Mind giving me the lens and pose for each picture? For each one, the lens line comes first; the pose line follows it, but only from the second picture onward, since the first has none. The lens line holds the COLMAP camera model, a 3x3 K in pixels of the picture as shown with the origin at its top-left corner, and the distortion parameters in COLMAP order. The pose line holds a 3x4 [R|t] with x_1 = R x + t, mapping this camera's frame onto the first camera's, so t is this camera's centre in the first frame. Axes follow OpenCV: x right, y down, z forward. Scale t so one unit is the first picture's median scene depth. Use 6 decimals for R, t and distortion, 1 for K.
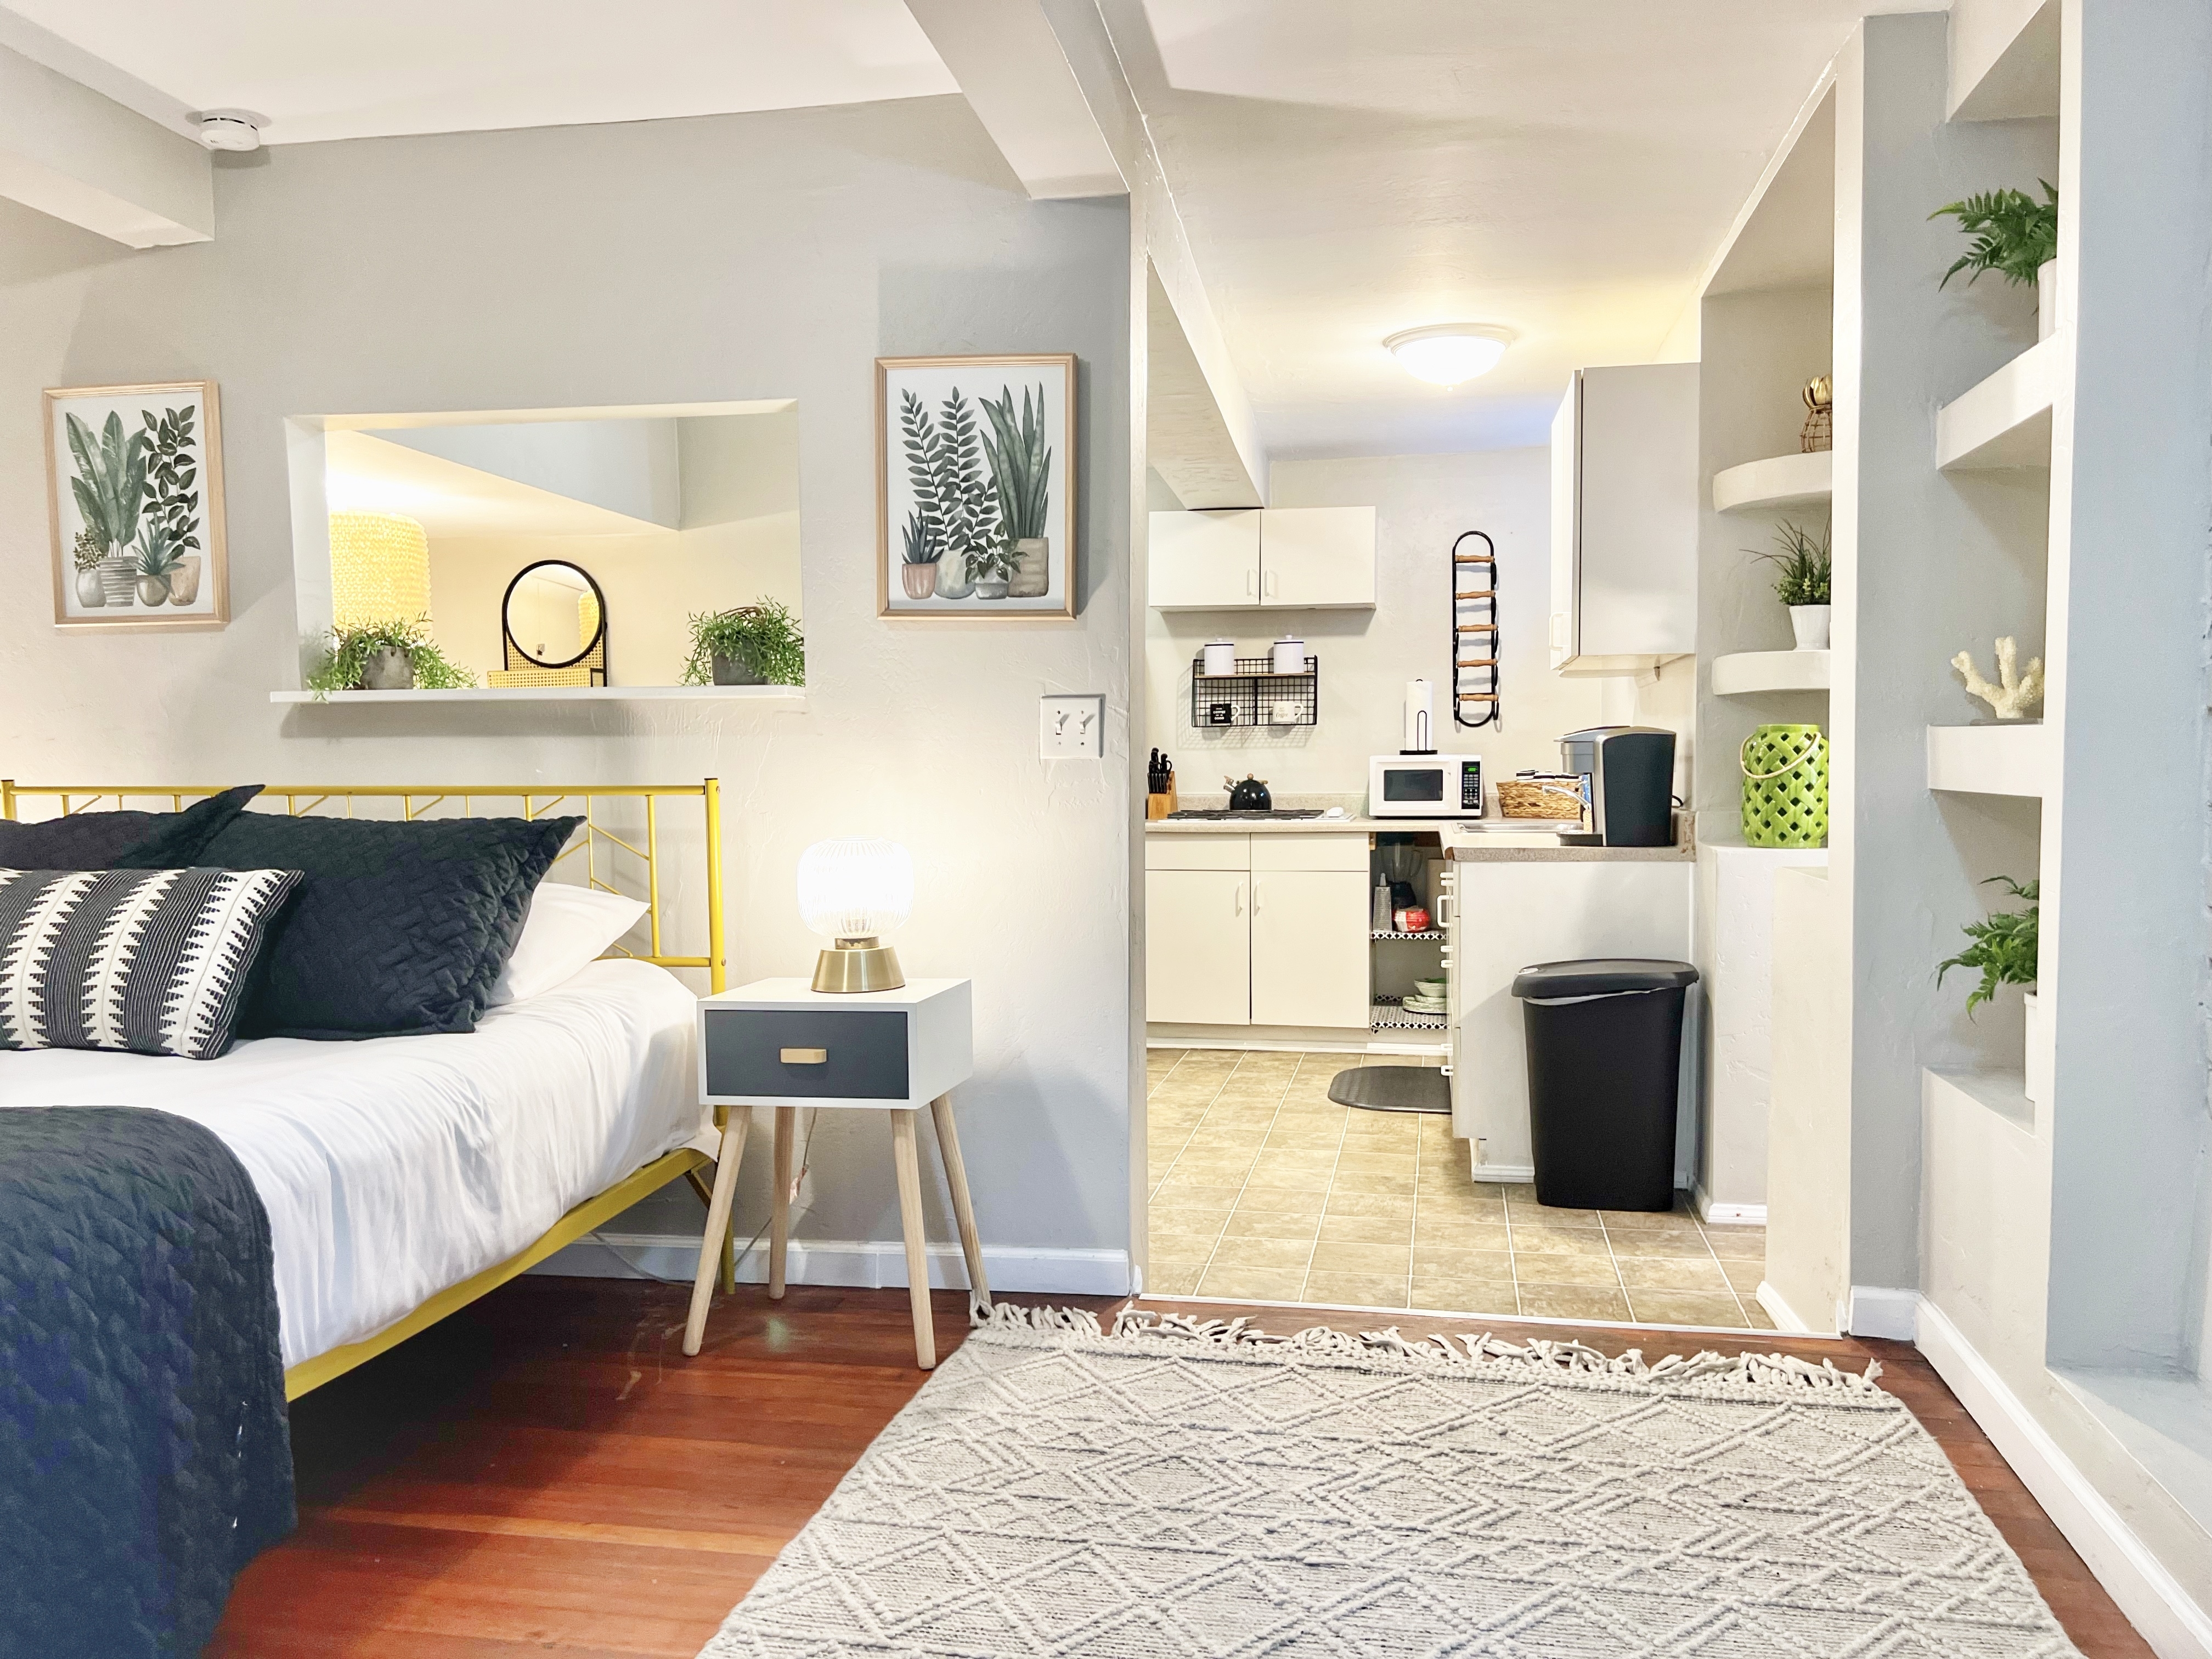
lens RADIAL K [[1659.4, 0, 1116.3], [0, 1659.4, 848.9], [0, 0, 1]] dist [0.056800, -0.070710]
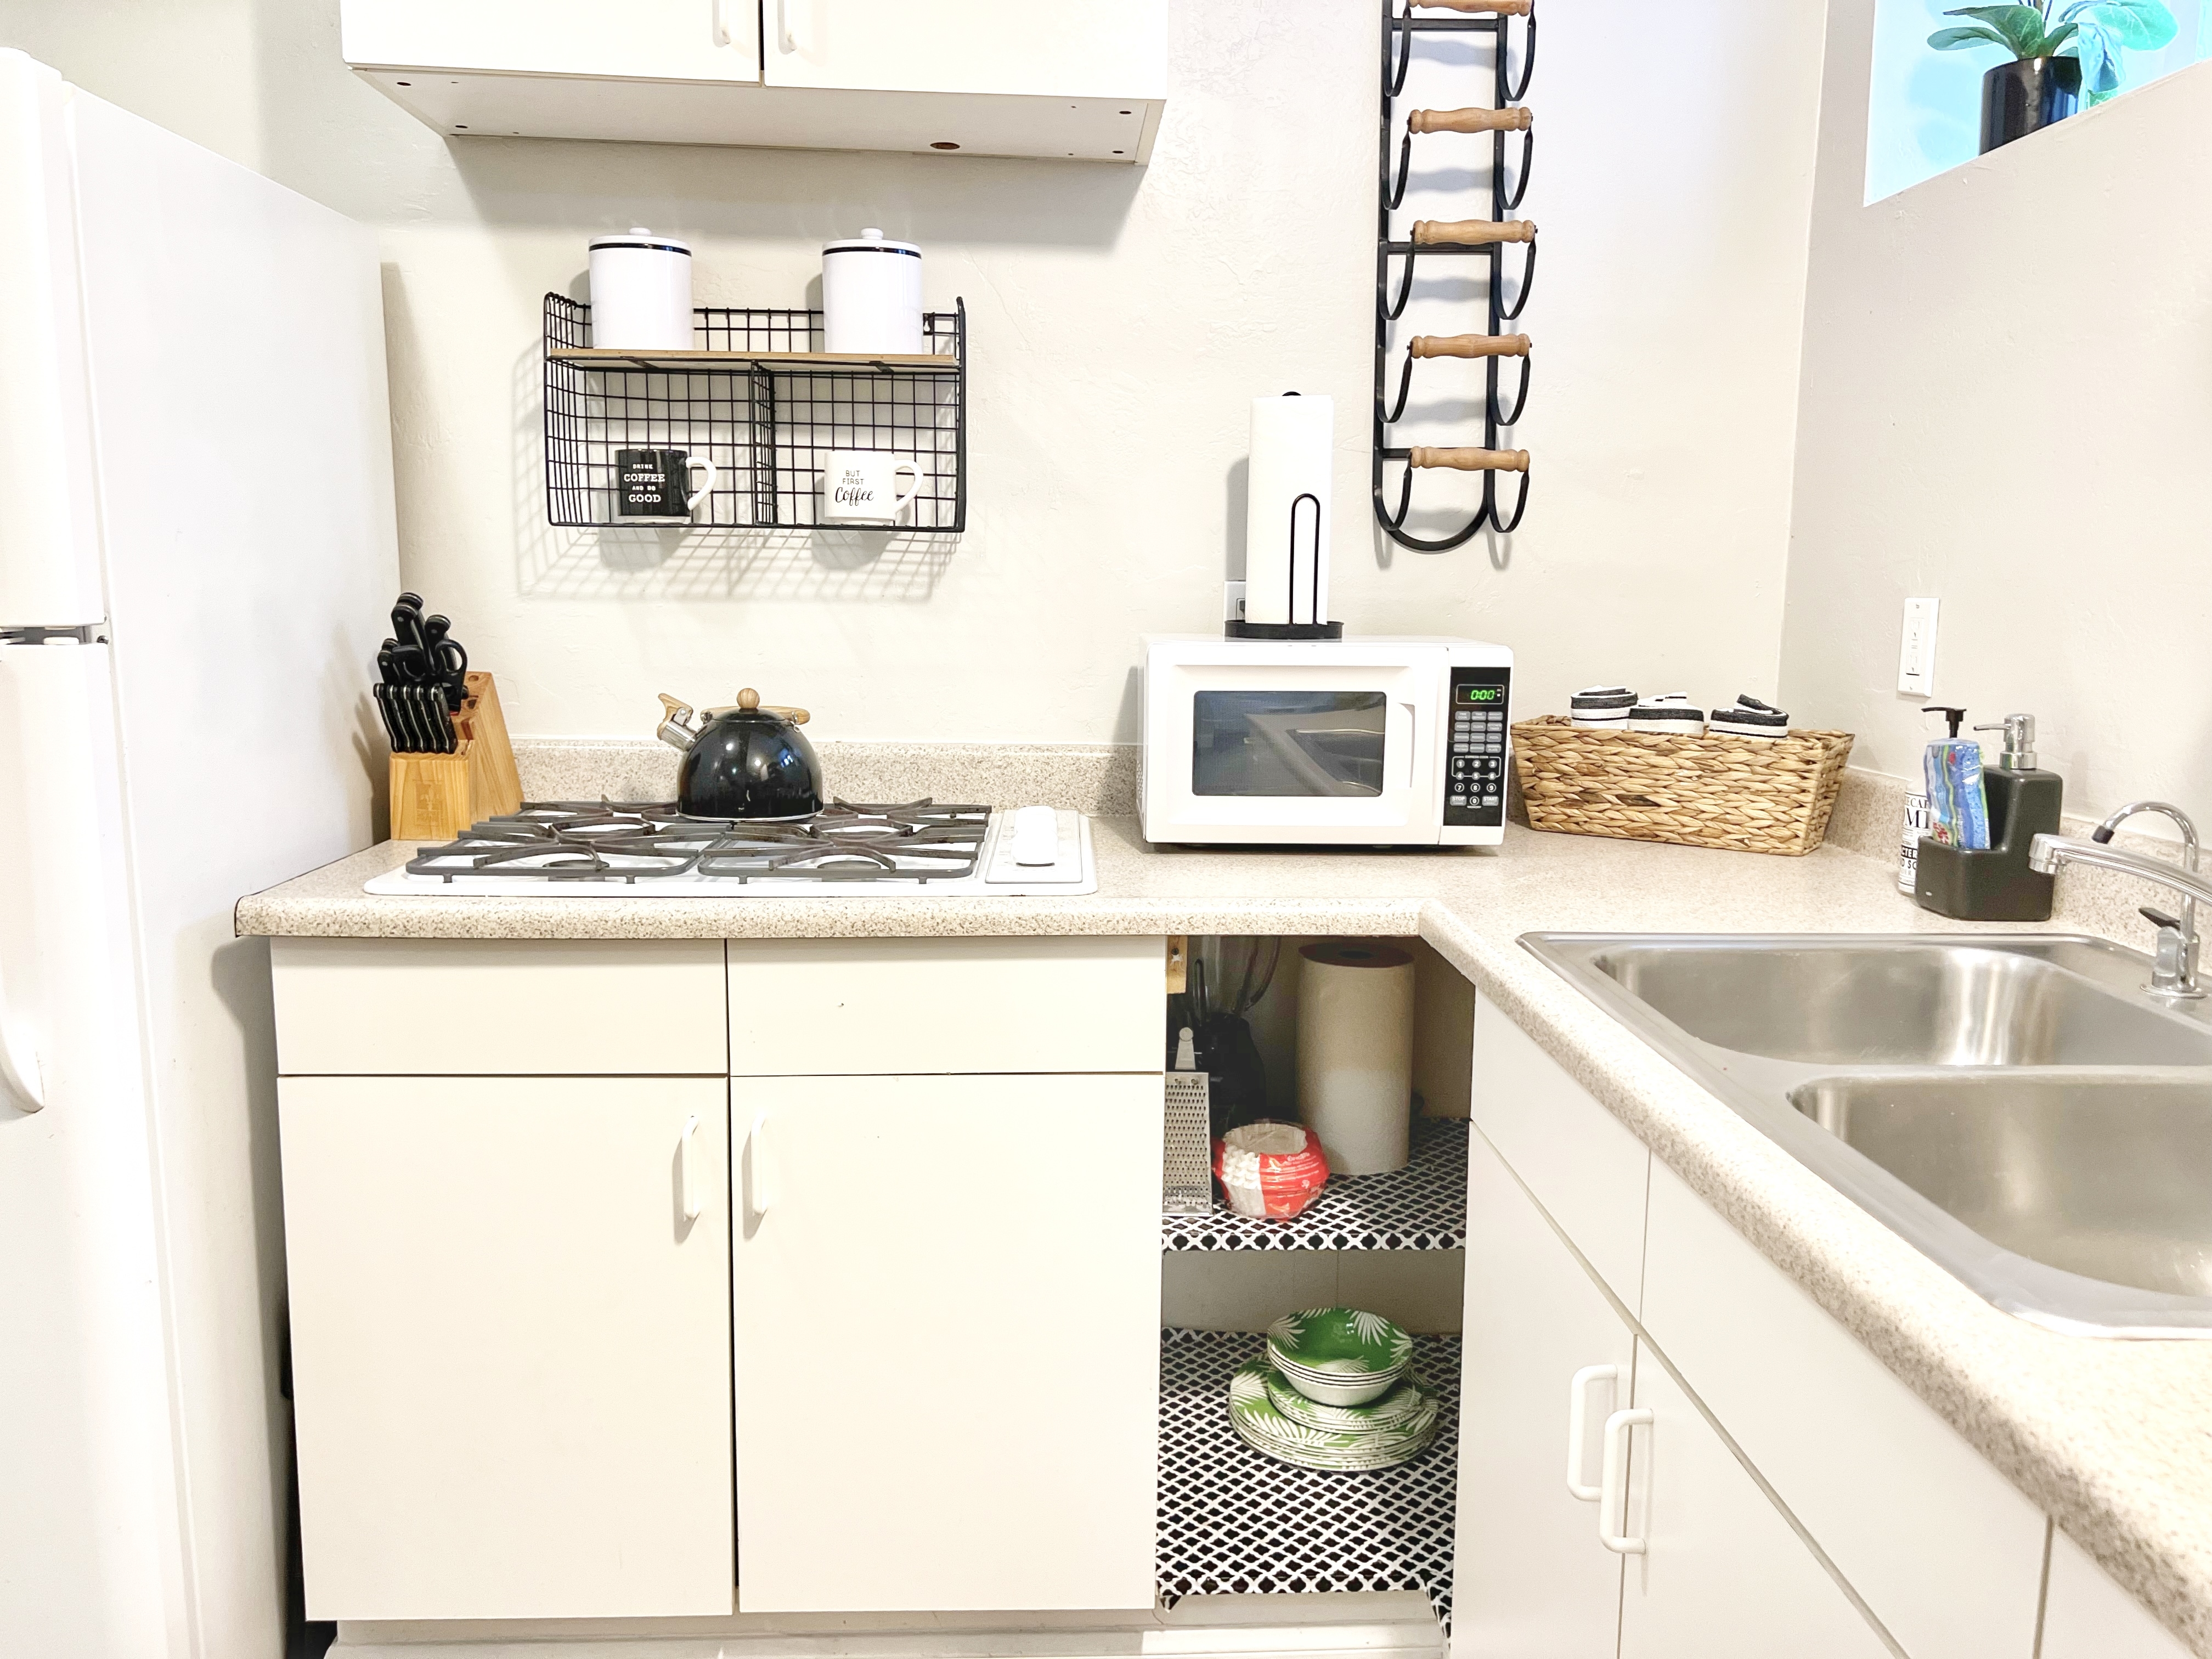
lens RADIAL K [[1659.4, 0, 1137.1], [0, 1659.4, 831.3], [0, 0, 1]] dist [0.056800, -0.070710]
pose [[0.971114, -0.014358, 0.238182, 0.155097], [-0.008230, 0.995579, 0.093572, -0.097162], [-0.238472, -0.092829, 0.966703, 1.384342]]
